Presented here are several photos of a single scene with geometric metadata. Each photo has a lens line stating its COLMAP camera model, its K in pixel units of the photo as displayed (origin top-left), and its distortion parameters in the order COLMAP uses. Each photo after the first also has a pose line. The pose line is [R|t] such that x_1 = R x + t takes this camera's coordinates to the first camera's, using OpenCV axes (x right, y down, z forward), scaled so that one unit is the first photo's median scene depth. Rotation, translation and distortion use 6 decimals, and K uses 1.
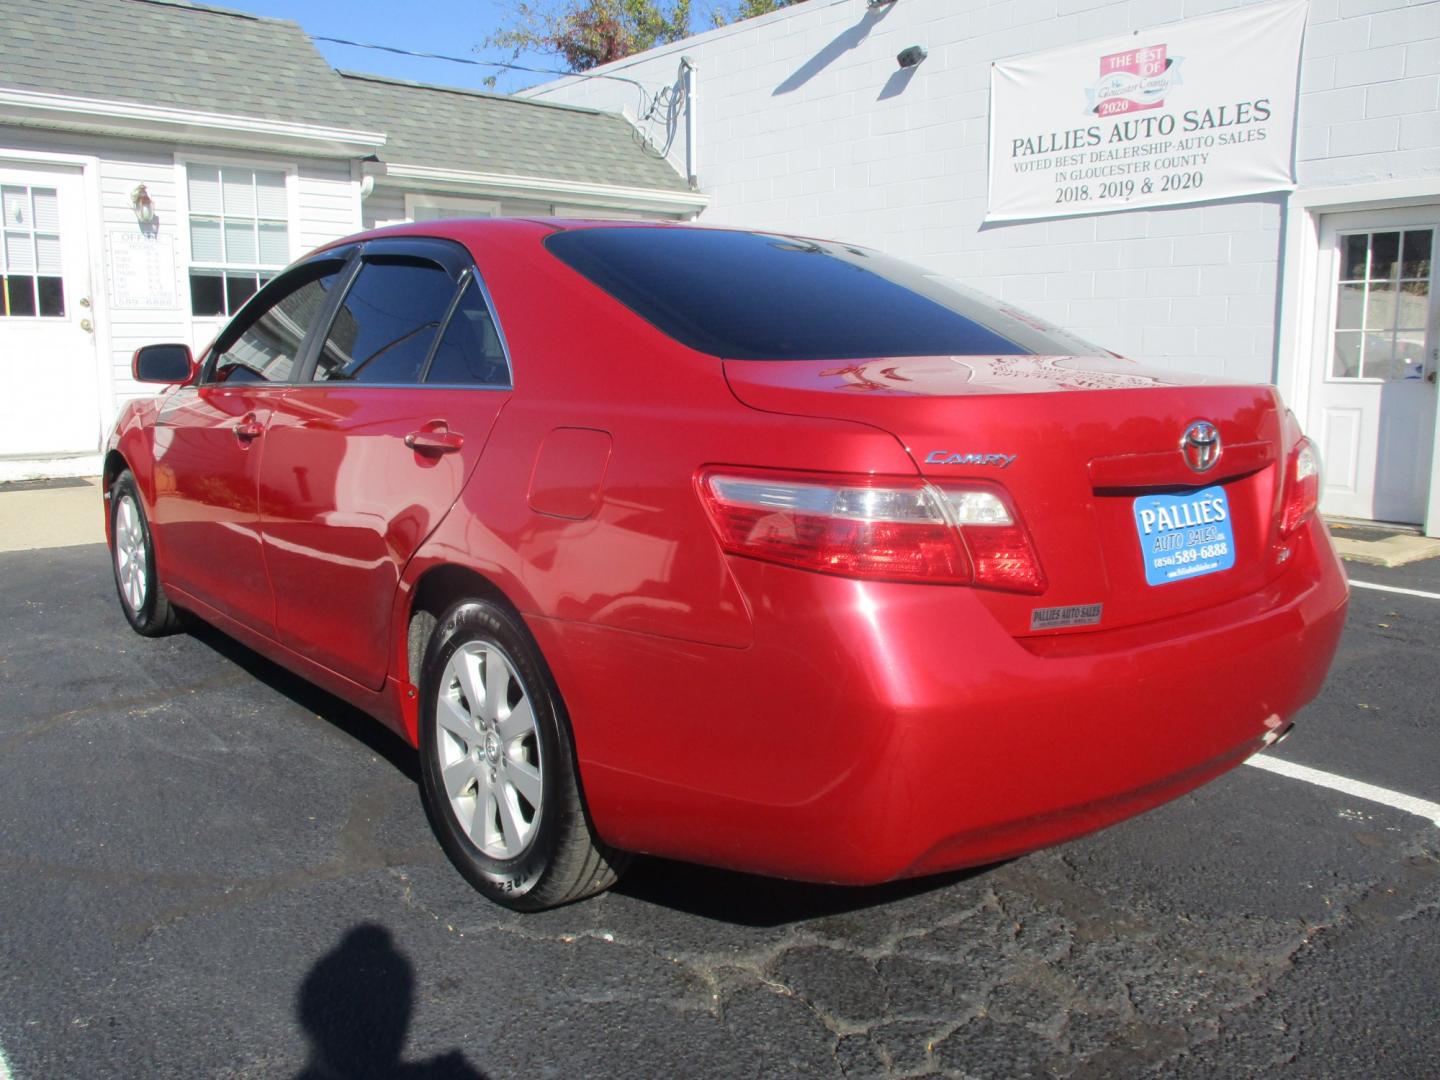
lens RADIAL K [[1200.8, 0, 715.4], [0, 1200.8, 538.0], [0, 0, 1]] dist [-0.030584, 0.008704]
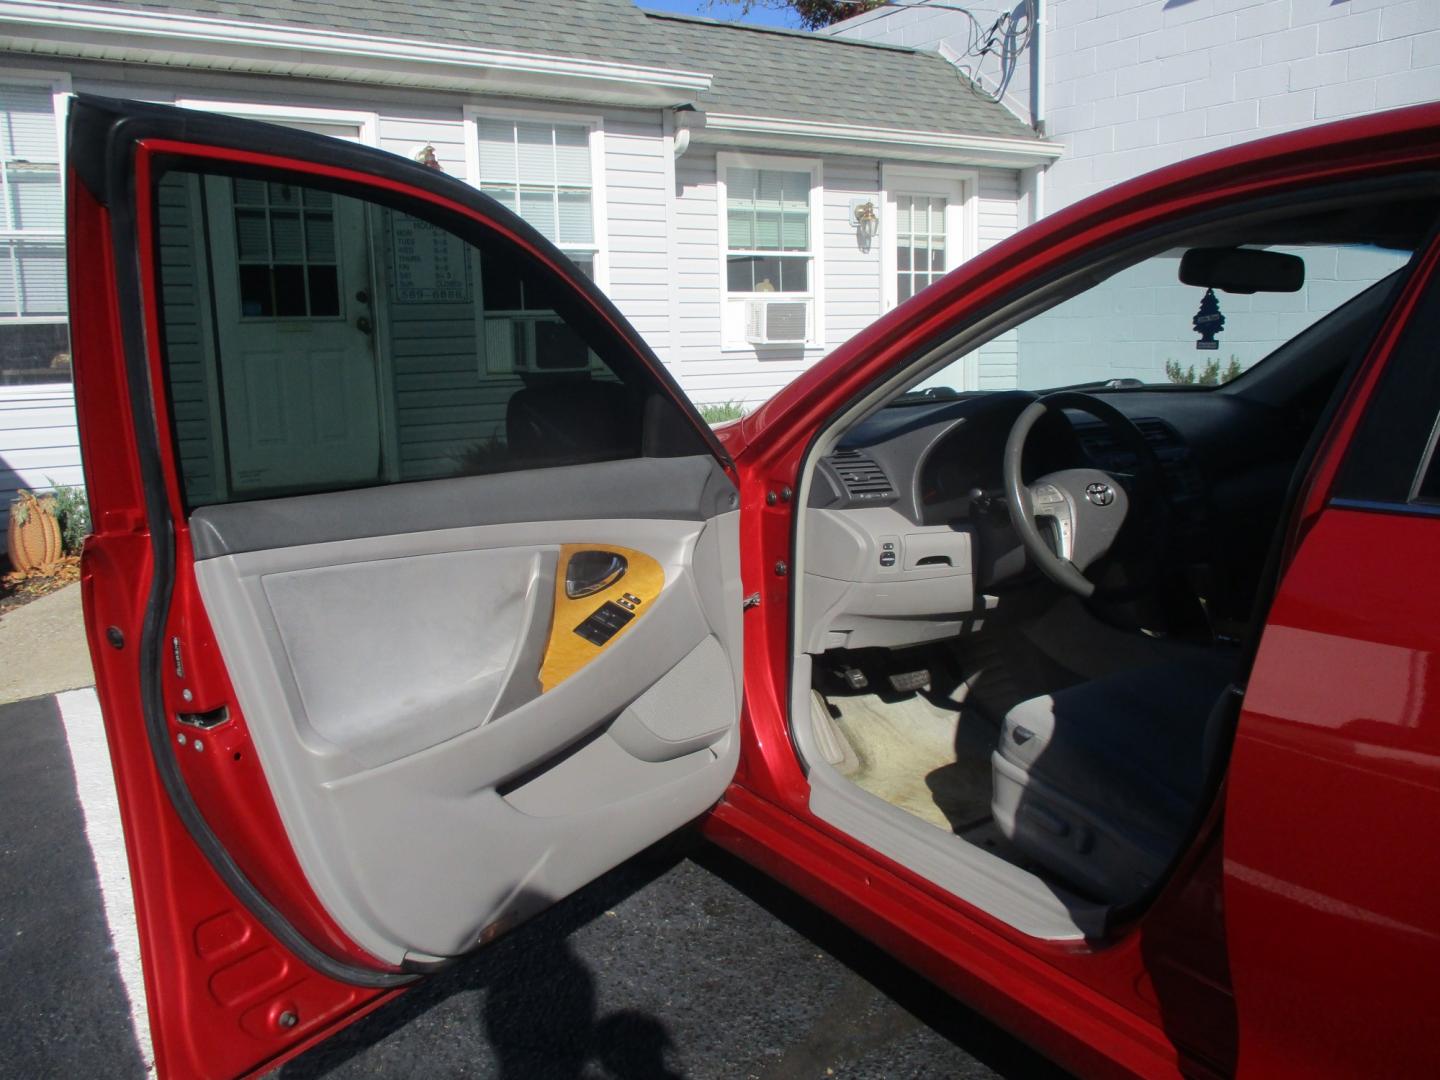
lens RADIAL K [[1200.8, 0, 715.4], [0, 1200.8, 538.0], [0, 0, 1]] dist [-0.030584, 0.008704]
pose [[0.992313, -0.006764, -0.123570, -0.182110], [0.008541, 0.999868, 0.013855, -0.041328], [0.123460, -0.014804, 0.992239, 0.211209]]
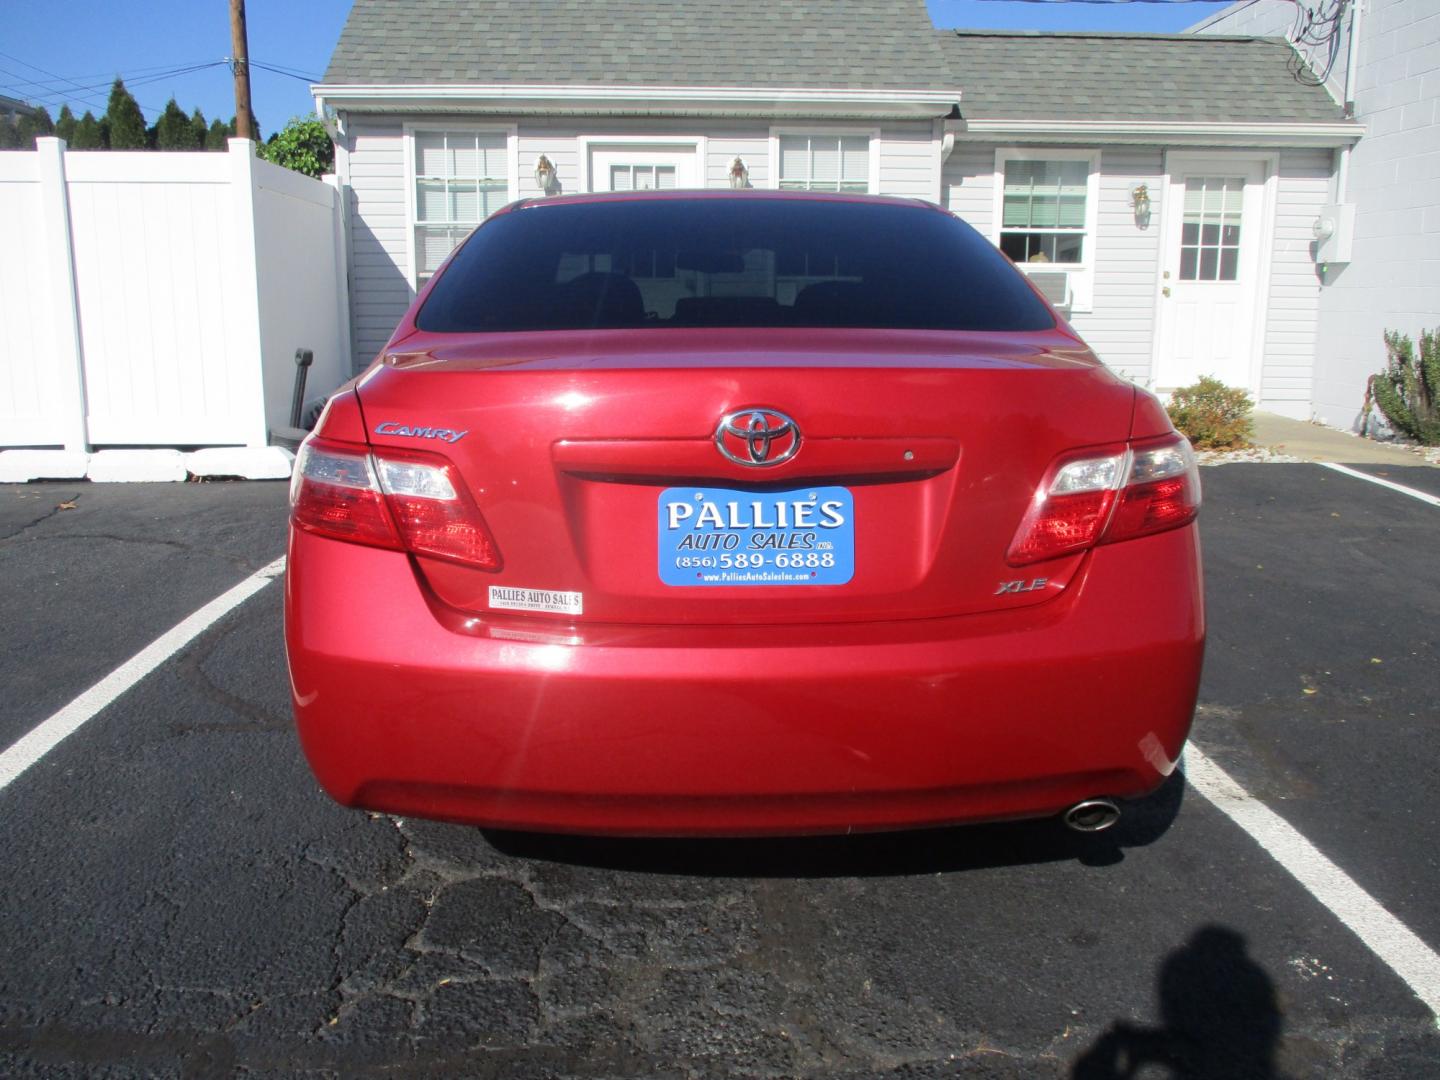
lens RADIAL K [[1199.3, 0, 716.9], [0, 1199.3, 537.7], [0, 0, 1]] dist [-0.031795, 0.007893]
pose [[0.793698, 0.119372, -0.596485, 0.215043], [-0.095119, 0.992849, 0.072128, -0.015132], [0.600829, -0.000511, 0.799377, 0.066379]]
